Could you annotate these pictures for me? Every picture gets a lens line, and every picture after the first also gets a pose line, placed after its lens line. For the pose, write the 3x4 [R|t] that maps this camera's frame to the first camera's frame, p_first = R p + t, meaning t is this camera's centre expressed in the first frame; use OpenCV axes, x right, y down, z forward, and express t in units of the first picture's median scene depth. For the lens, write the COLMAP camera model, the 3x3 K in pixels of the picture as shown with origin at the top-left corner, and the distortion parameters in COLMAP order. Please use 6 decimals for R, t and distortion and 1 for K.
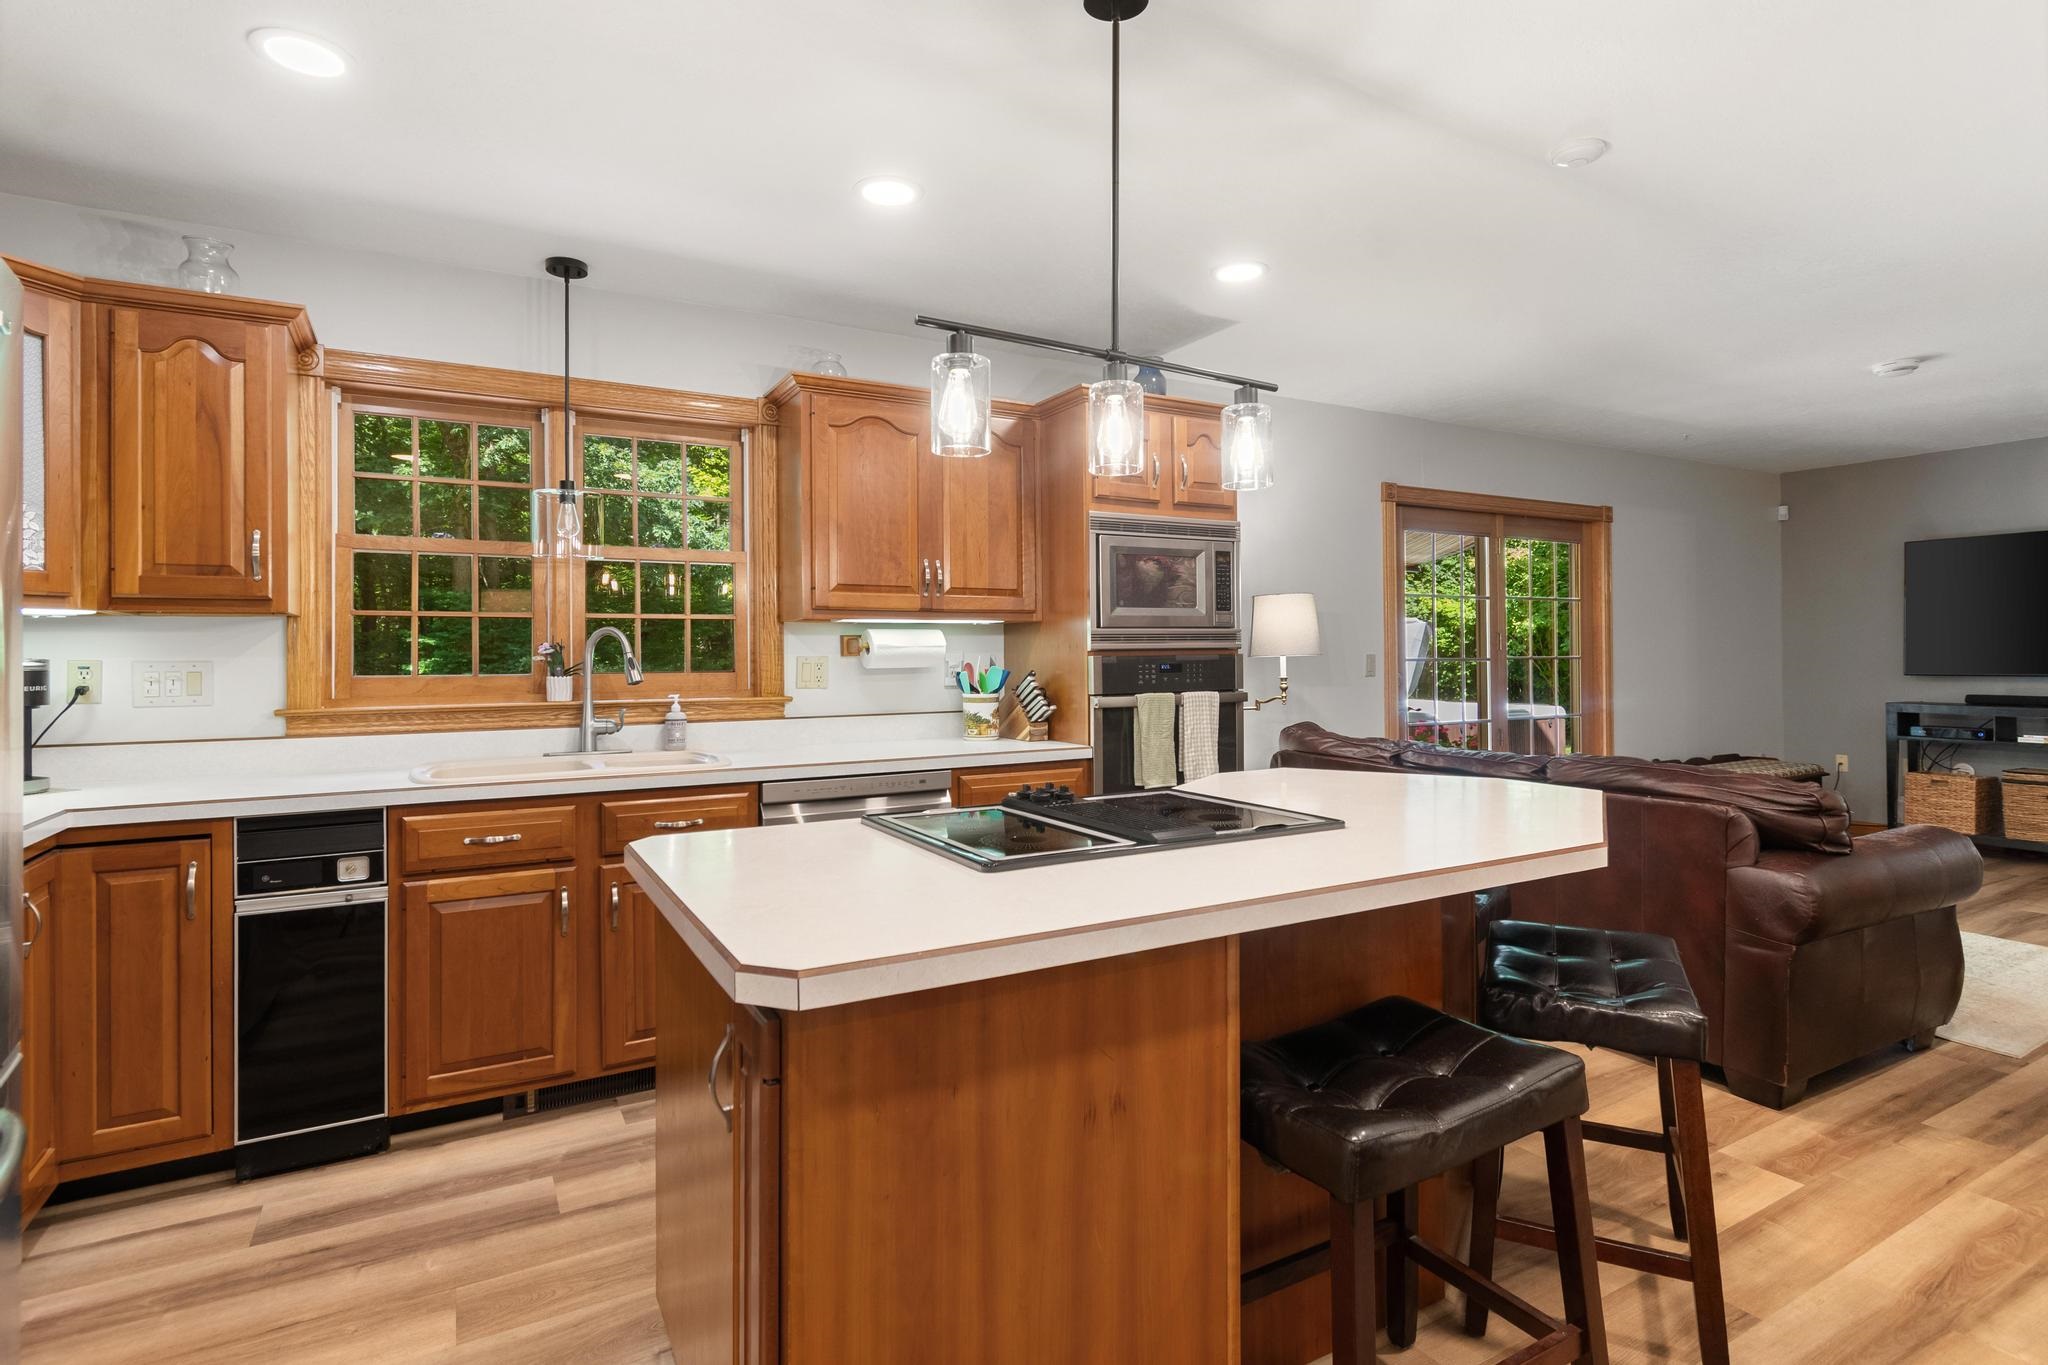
lens RADIAL K [[1004.3, 0, 1027.1], [0, 1004.3, 656.3], [0, 0, 1]] dist [0.002211, -0.002233]
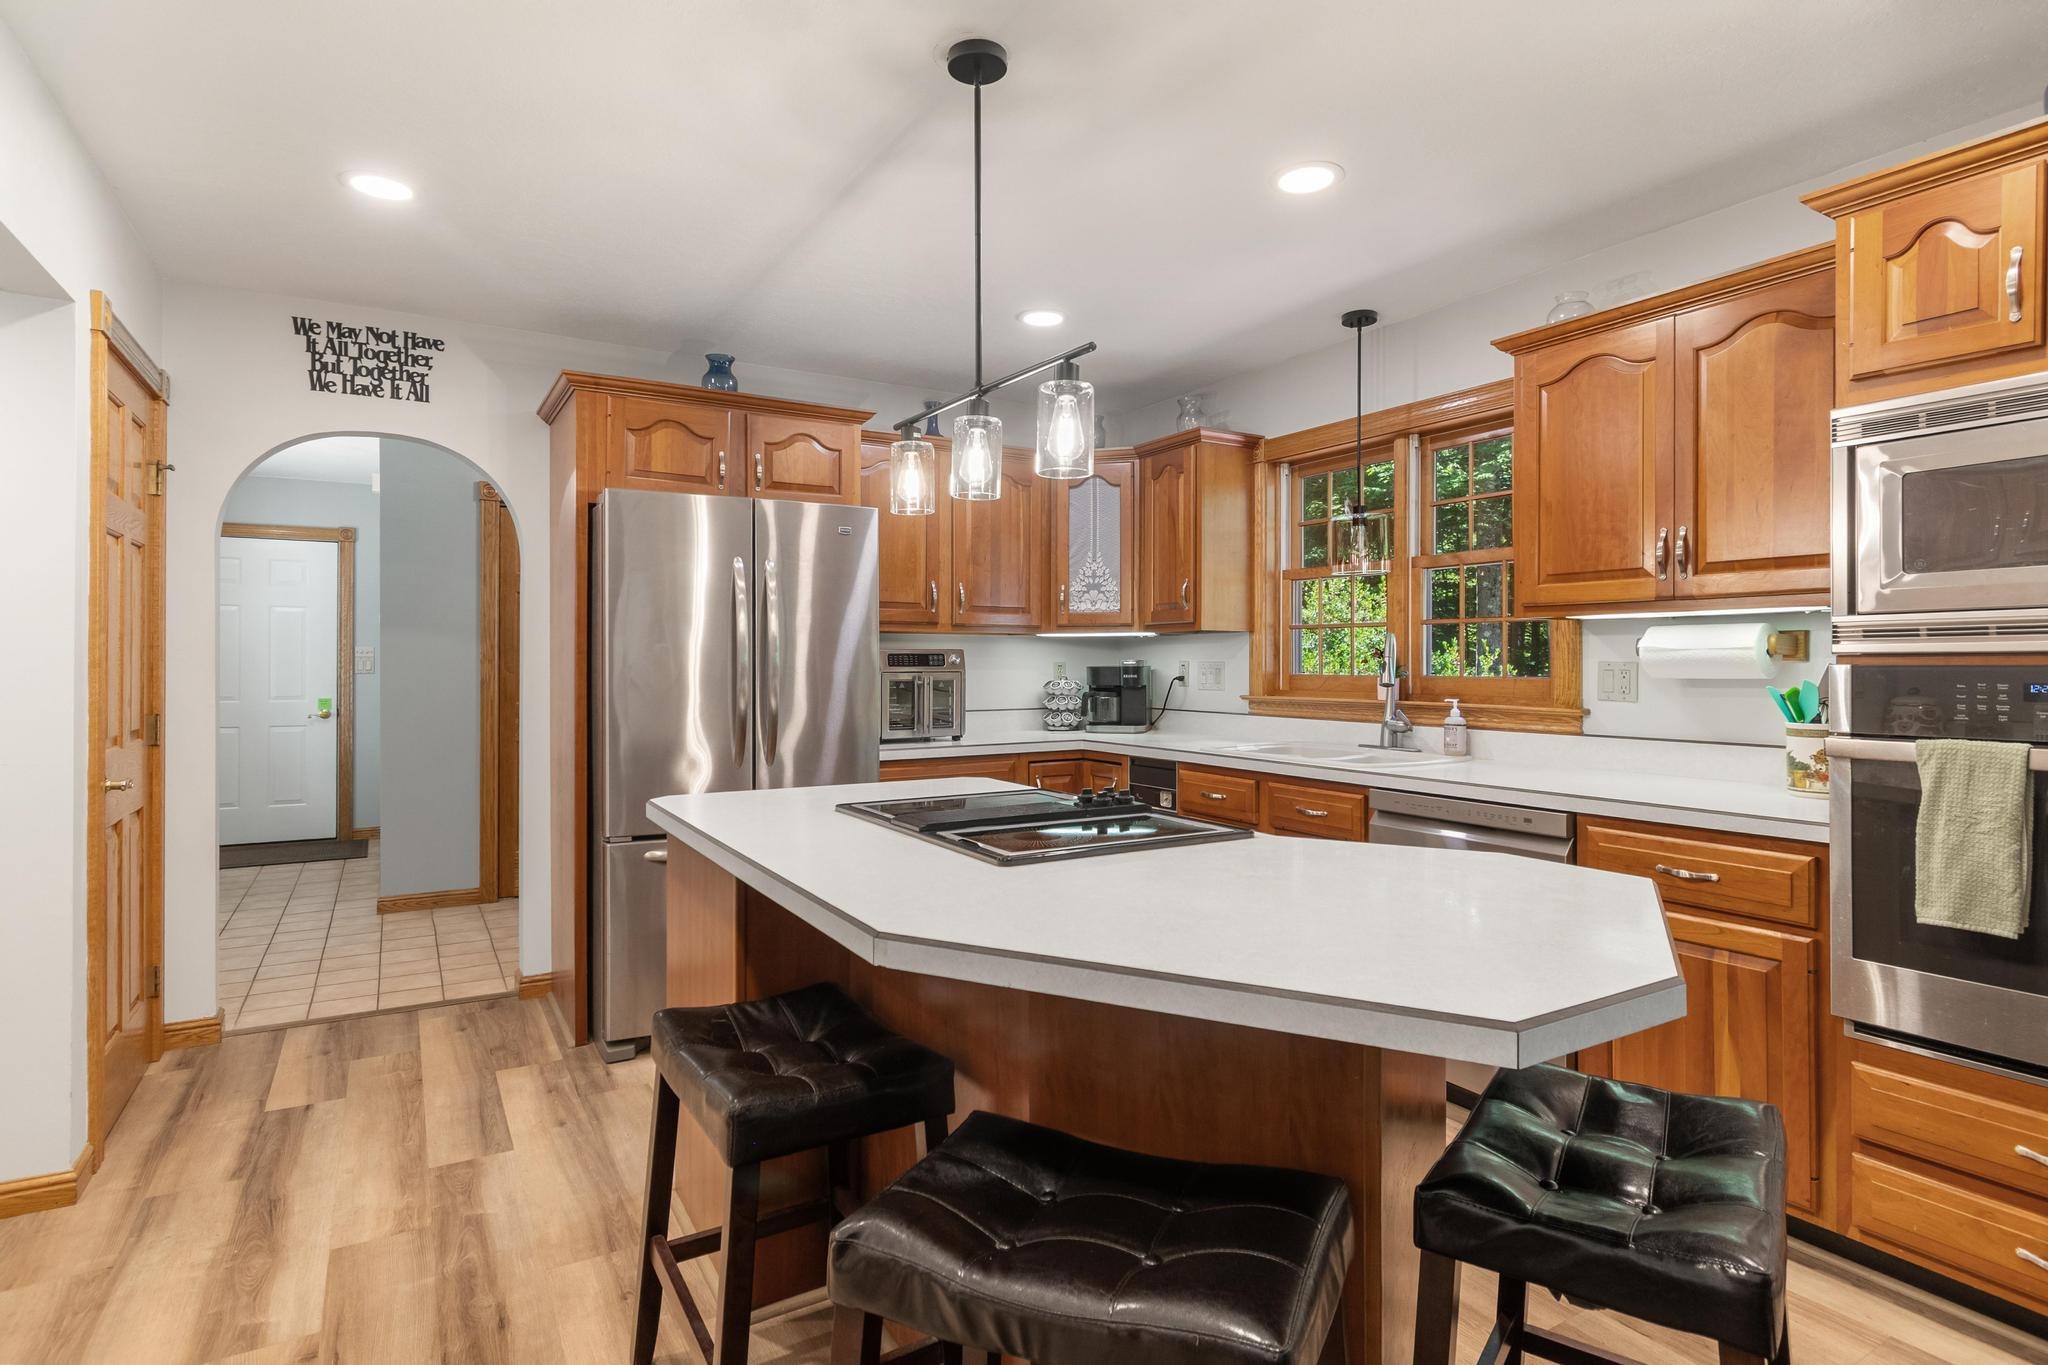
lens RADIAL K [[1043.5, 0, 1020.2], [0, 1043.5, 665.0], [0, 0, 1]] dist [-0.000535, -0.001446]
pose [[0.029711, 0.009905, -0.999509, 0.646498], [-0.003228, 0.999947, 0.009814, -0.004116], [0.999553, 0.002935, 0.029741, 0.526319]]
